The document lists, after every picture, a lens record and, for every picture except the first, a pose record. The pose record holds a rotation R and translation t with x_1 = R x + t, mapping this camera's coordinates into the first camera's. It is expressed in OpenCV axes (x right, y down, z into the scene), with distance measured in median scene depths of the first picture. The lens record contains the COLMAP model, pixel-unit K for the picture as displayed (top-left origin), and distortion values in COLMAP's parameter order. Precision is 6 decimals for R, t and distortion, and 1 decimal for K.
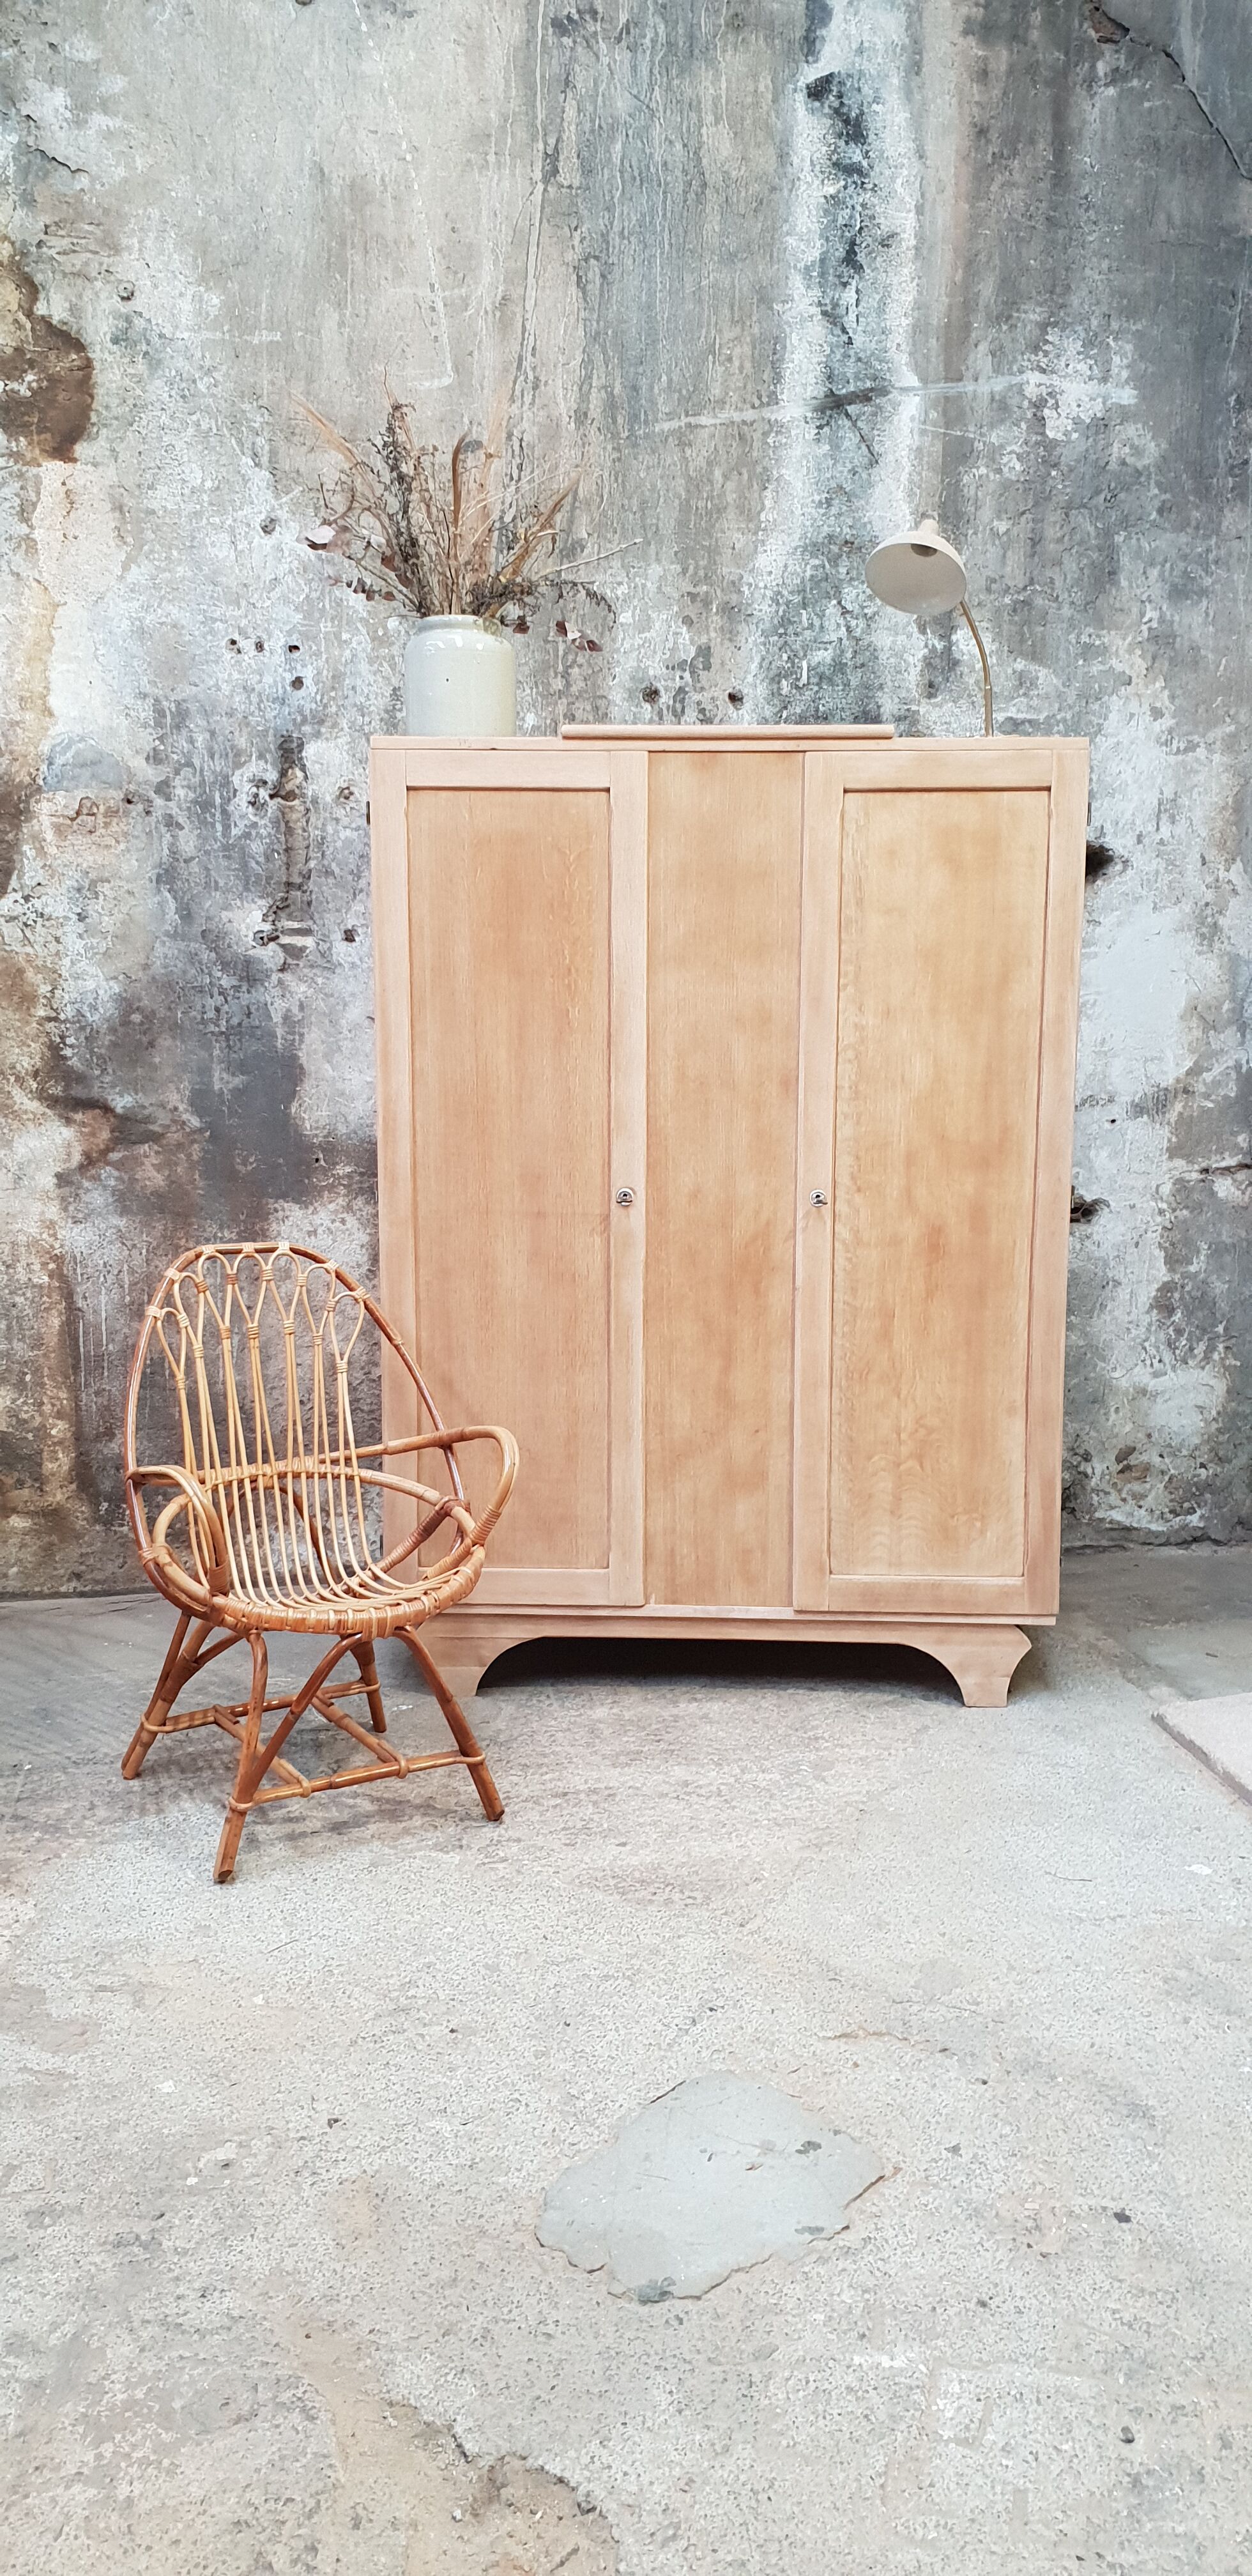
lens RADIAL K [[2012.6, 0, 647.8], [0, 2012.6, 1267.8], [0, 0, 1]] dist [-0.000260, 0.033378]
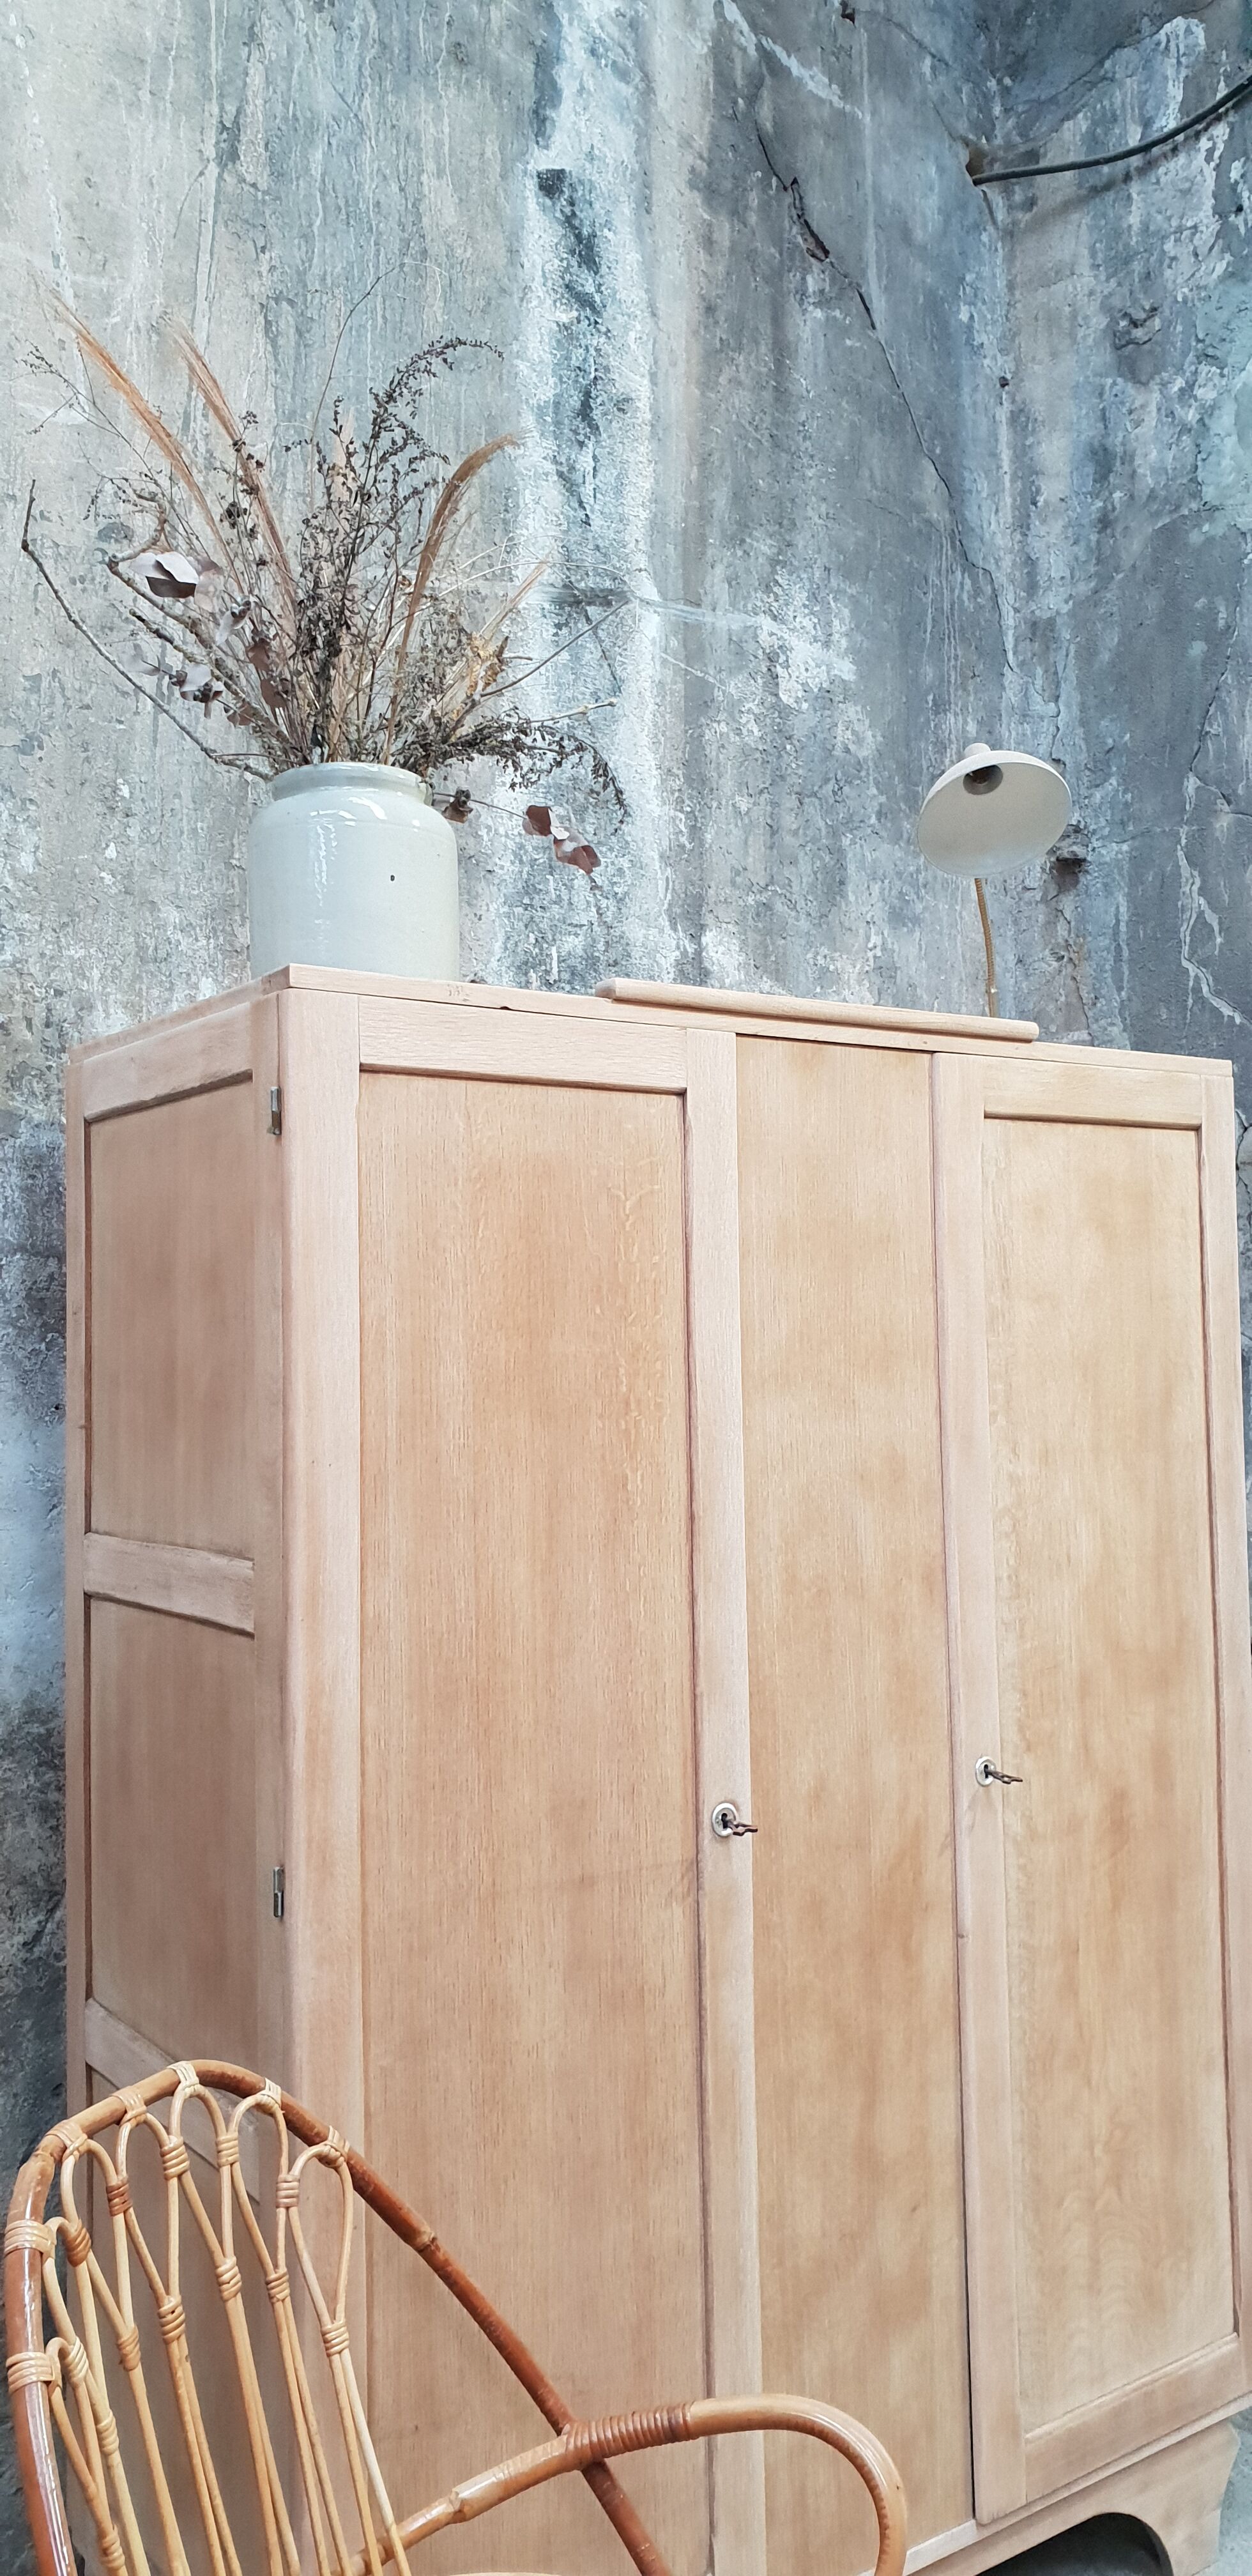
lens RADIAL K [[2047.3, 0, 699.0], [0, 2047.3, 1239.7], [0, 0, 1]] dist [0.074520, -0.112141]
pose [[0.789088, 0.013466, 0.614133, -0.312878], [0.119691, 0.977228, -0.175215, -0.079547], [-0.602507, 0.211766, 0.769507, 0.470245]]
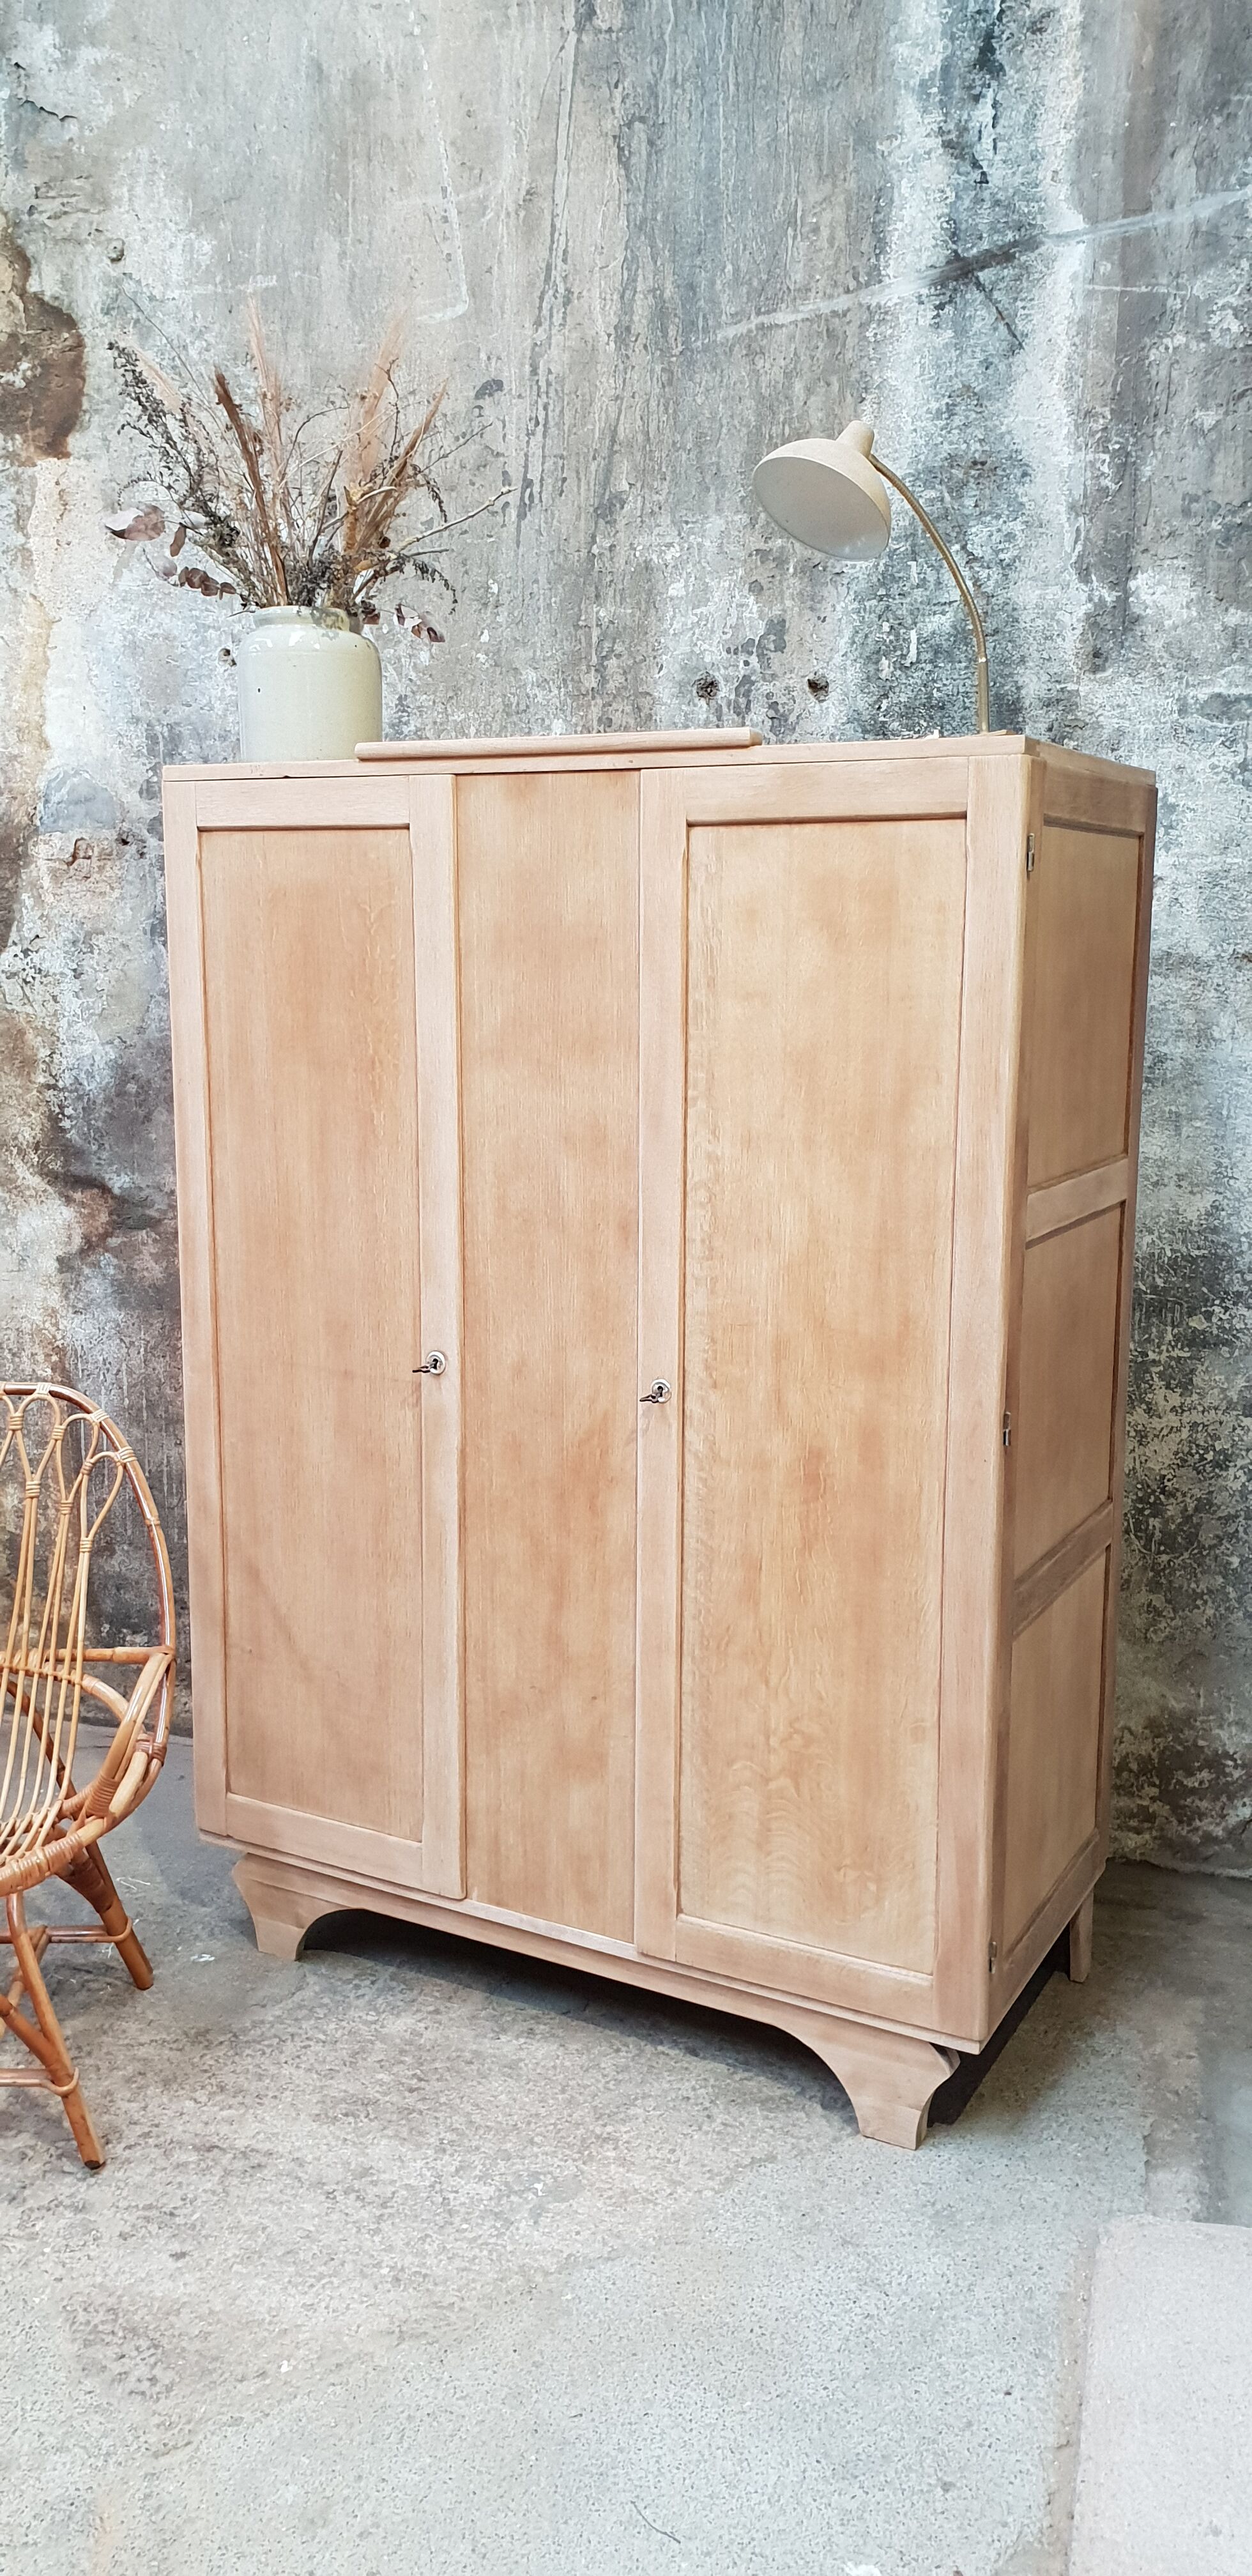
lens RADIAL K [[2012.6, 0, 666.4], [0, 2012.6, 1278.3], [0, 0, 1]] dist [-0.000260, 0.033378]
pose [[0.899267, 0.076966, -0.430576, 0.338198], [-0.072183, 0.997013, 0.027461, -0.082069], [0.431403, 0.006385, 0.902137, 0.307650]]
